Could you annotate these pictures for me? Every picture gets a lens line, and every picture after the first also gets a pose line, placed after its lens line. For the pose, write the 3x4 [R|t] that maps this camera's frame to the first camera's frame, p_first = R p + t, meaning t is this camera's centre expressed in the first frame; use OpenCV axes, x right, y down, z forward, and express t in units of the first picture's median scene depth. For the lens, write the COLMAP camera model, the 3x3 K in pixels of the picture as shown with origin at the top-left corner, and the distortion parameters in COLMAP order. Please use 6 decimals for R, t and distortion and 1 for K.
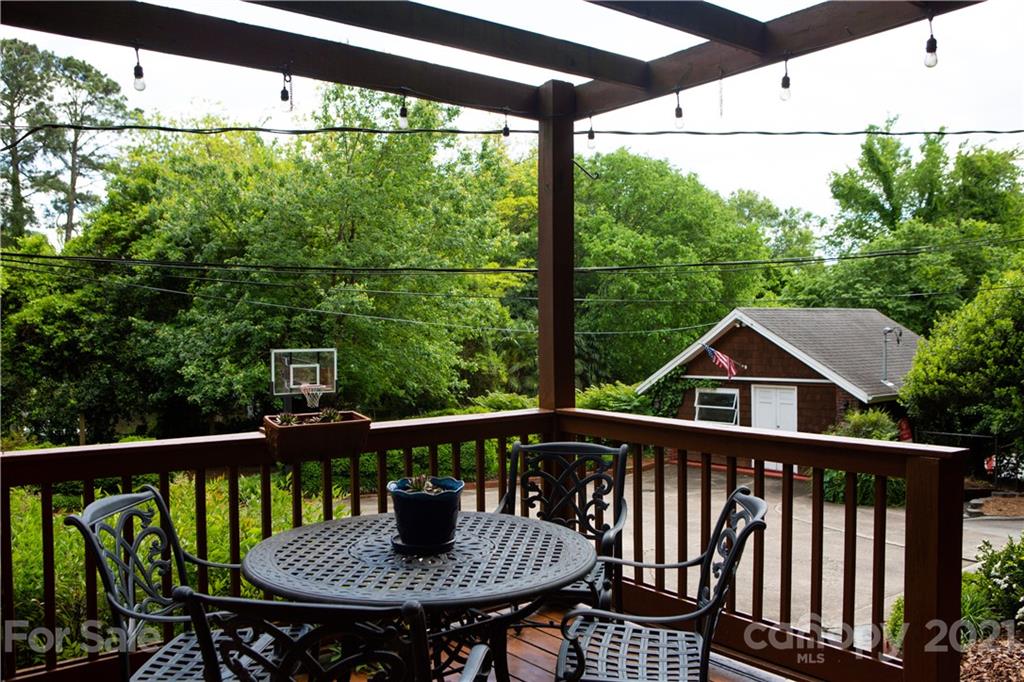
lens RADIAL K [[951.8, 0, 515.3], [0, 951.8, 343.9], [0, 0, 1]] dist [-0.000013, 0.000000]
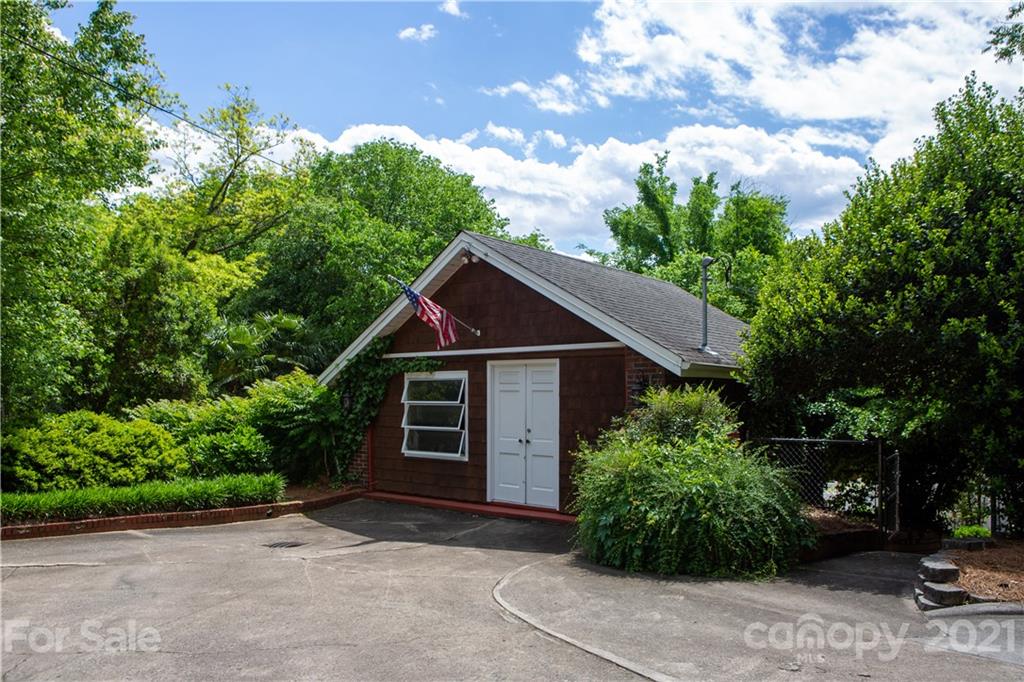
lens RADIAL K [[790.7, 0, 508.4], [0, 790.7, 341.1], [0, 0, 1]] dist [-0.048388, -0.002820]
pose [[0.980657, 0.031217, 0.193231, 0.164063], [-0.014751, 0.996179, -0.086078, 0.072183], [-0.195180, 0.081562, 0.977370, 0.508771]]
